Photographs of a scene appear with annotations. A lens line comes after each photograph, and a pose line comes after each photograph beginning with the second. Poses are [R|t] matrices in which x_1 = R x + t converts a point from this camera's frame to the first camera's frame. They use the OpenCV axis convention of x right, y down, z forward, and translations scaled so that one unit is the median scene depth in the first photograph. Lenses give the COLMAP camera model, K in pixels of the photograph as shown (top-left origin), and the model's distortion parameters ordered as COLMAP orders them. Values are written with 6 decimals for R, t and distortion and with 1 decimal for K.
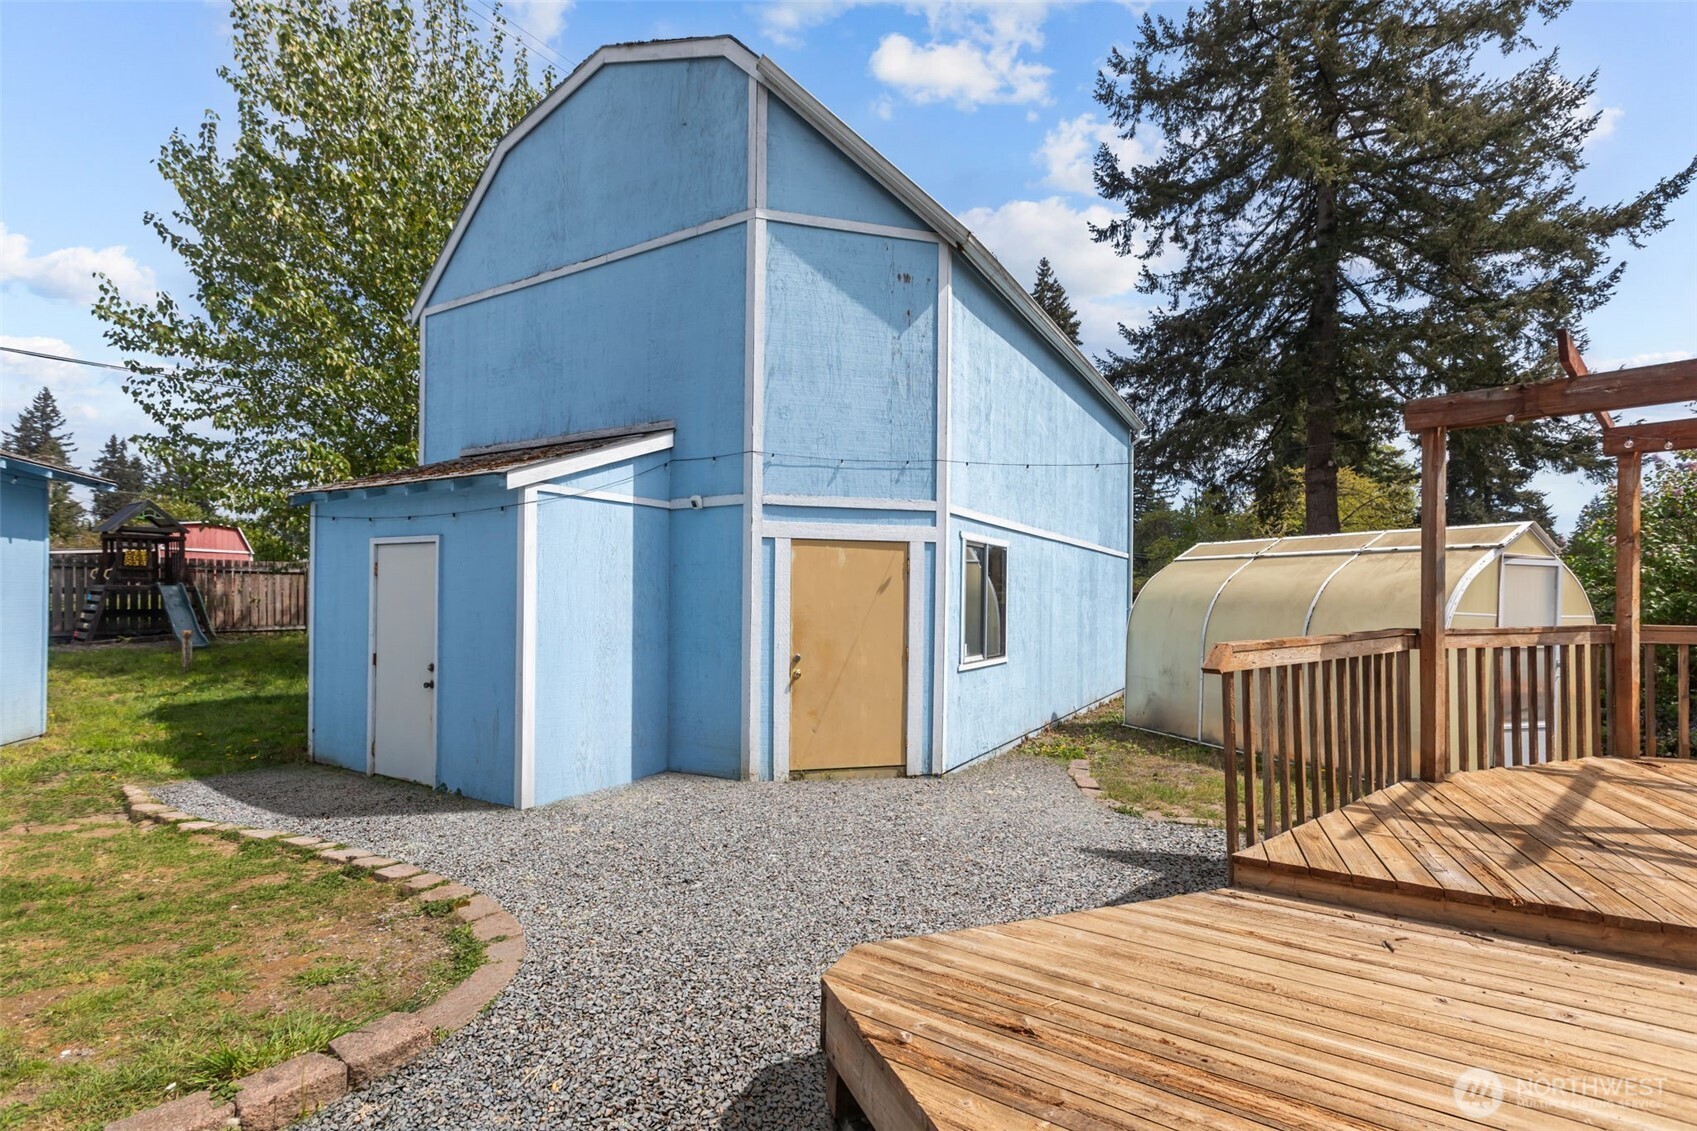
lens RADIAL K [[796.7, 0, 848.4], [0, 796.7, 592.9], [0, 0, 1]] dist [-0.002327, -0.000112]
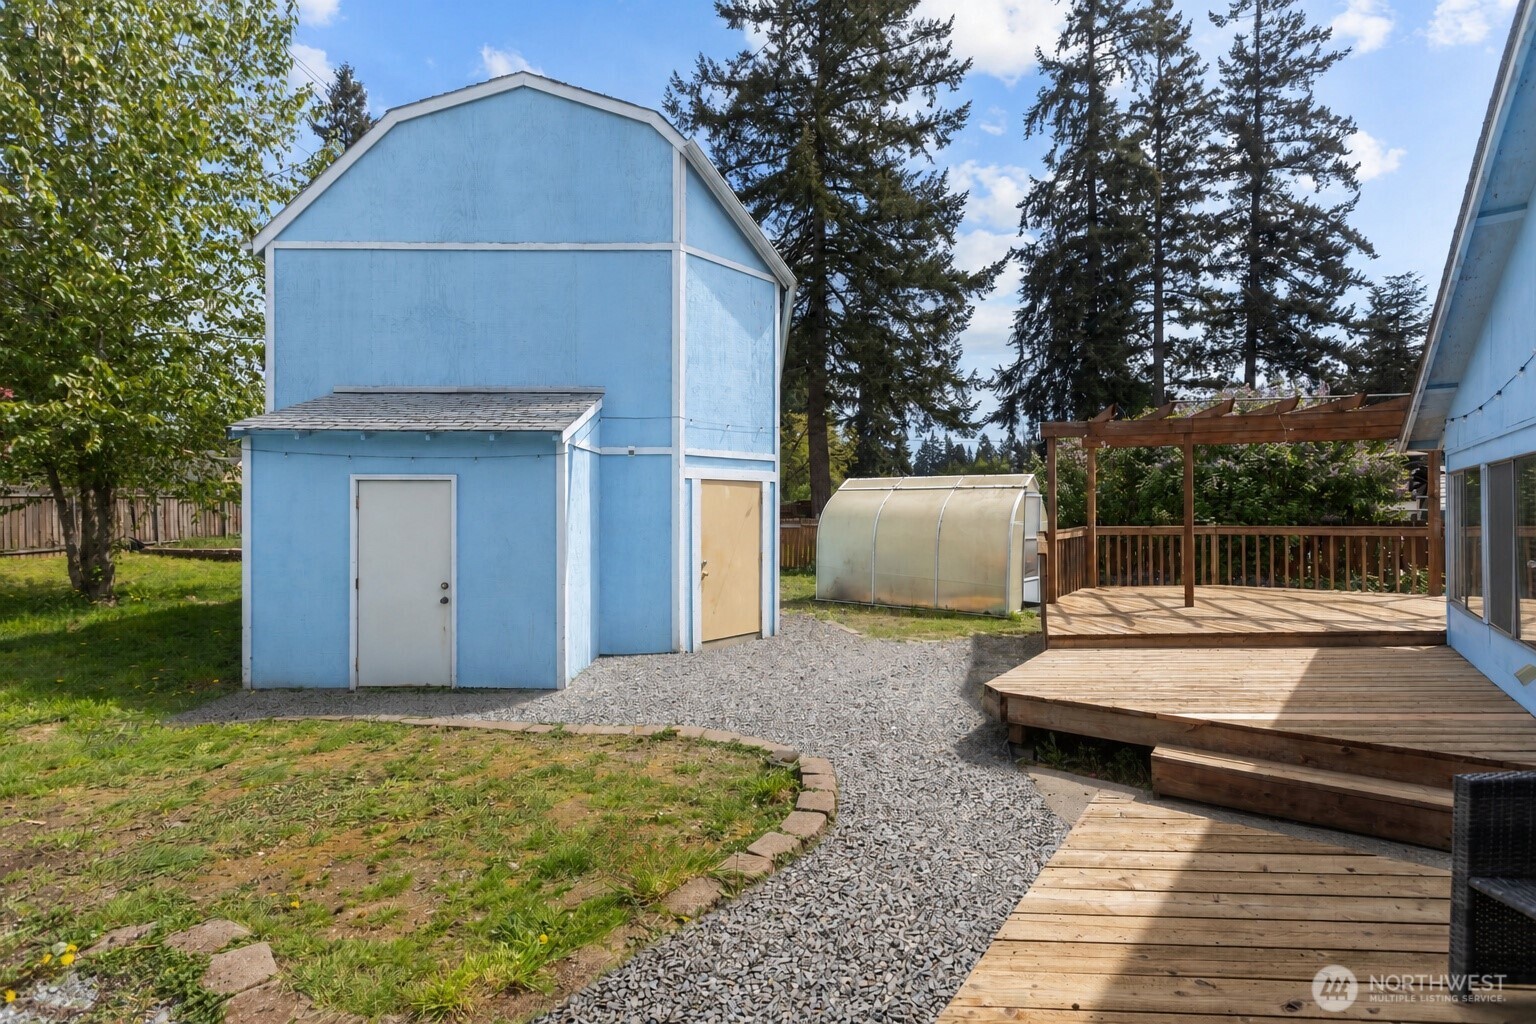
lens RADIAL K [[712.2, 0, 768.0], [0, 712.2, 512.0], [0, 0, 1]] dist [-0.000319, -0.000145]
pose [[0.846706, -0.014539, 0.531862, -0.625582], [0.007254, 0.999849, 0.015785, -0.027456], [-0.532011, -0.009507, 0.846684, -0.140246]]
